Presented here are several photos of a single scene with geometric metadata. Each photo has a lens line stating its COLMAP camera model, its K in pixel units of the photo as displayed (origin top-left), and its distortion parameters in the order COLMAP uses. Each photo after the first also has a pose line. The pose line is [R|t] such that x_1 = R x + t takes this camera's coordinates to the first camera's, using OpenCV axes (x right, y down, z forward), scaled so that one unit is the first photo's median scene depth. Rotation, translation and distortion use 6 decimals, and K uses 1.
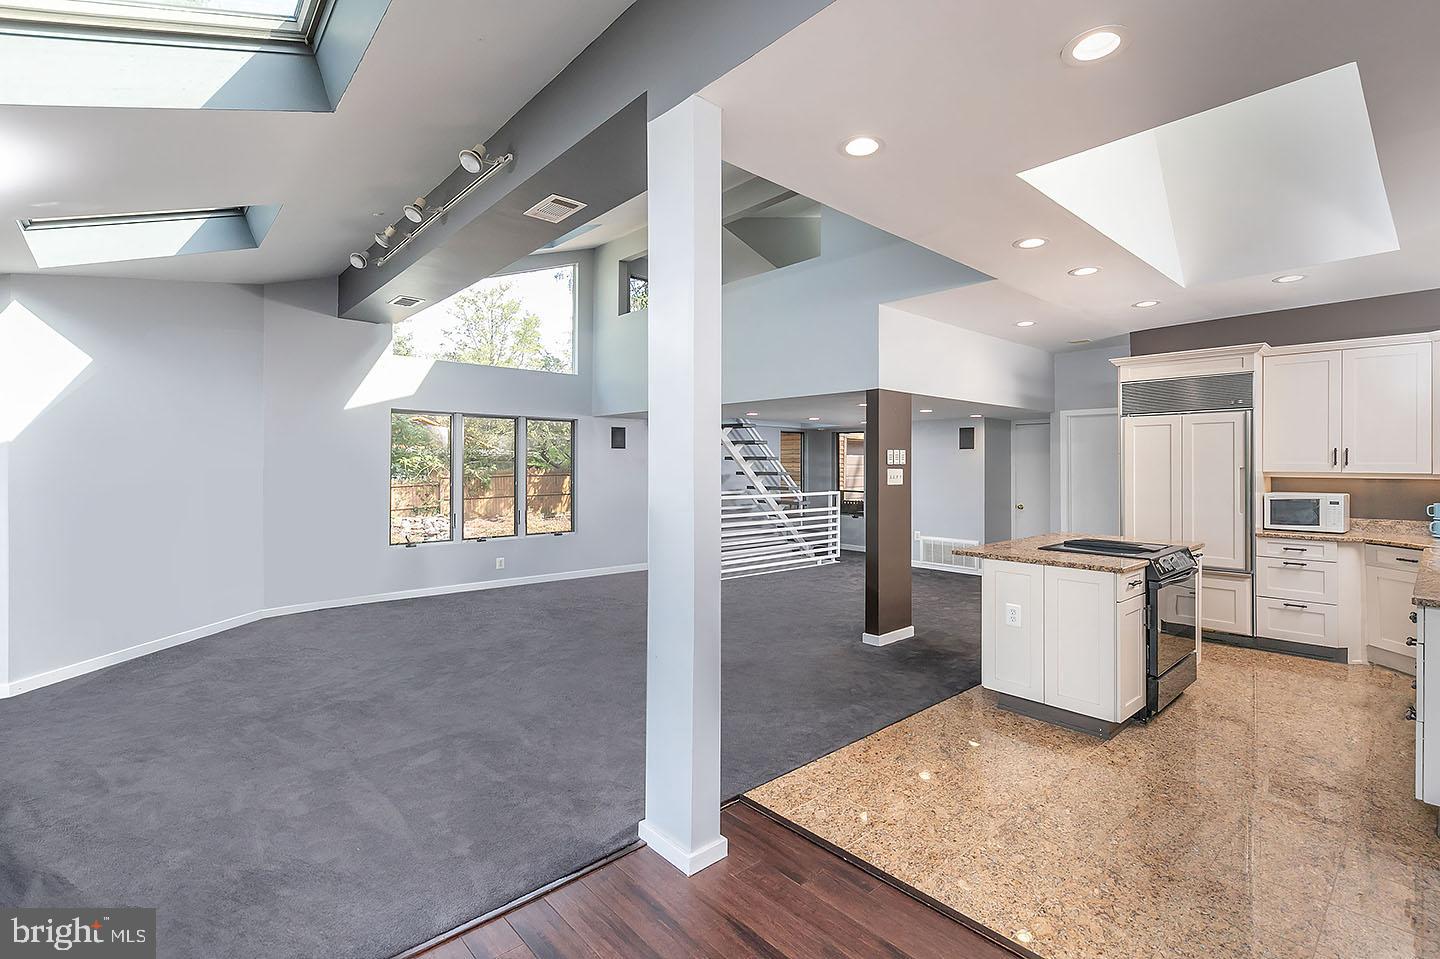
lens RADIAL K [[636.9, 0, 714.9], [0, 636.9, 471.2], [0, 0, 1]] dist [-0.004537, -0.000626]
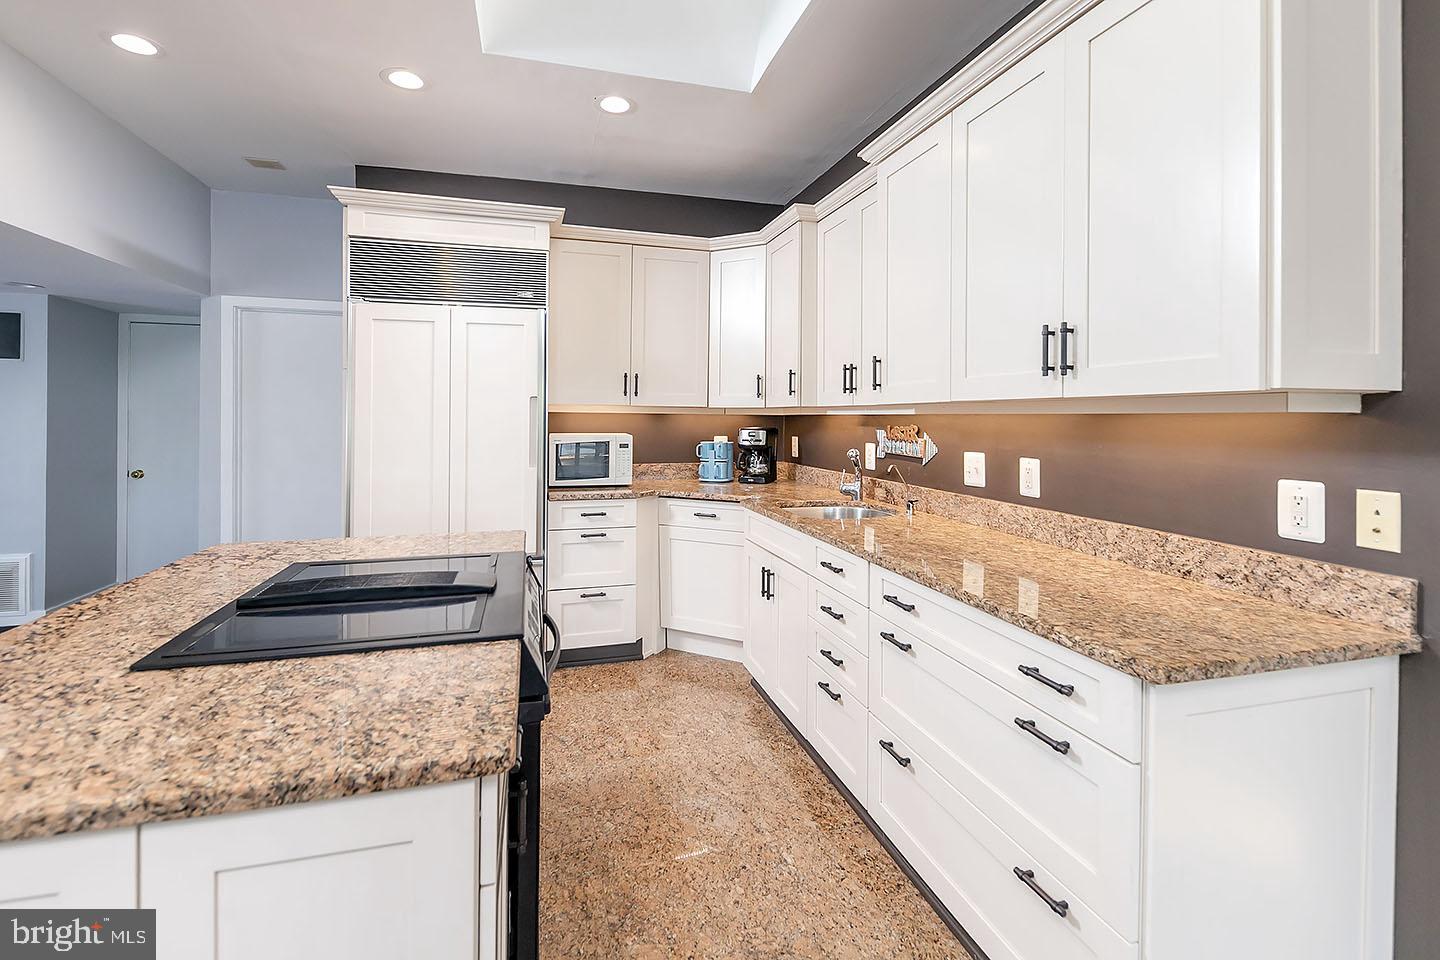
lens RADIAL K [[636.9, 0, 714.2], [0, 636.9, 413.3], [0, 0, 1]] dist [-0.004537, -0.000626]
pose [[0.401579, 0.008788, 0.915782, 0.276494], [0.000303, 0.999953, -0.009728, 0.016158], [-0.915824, 0.004184, 0.401557, 0.507712]]
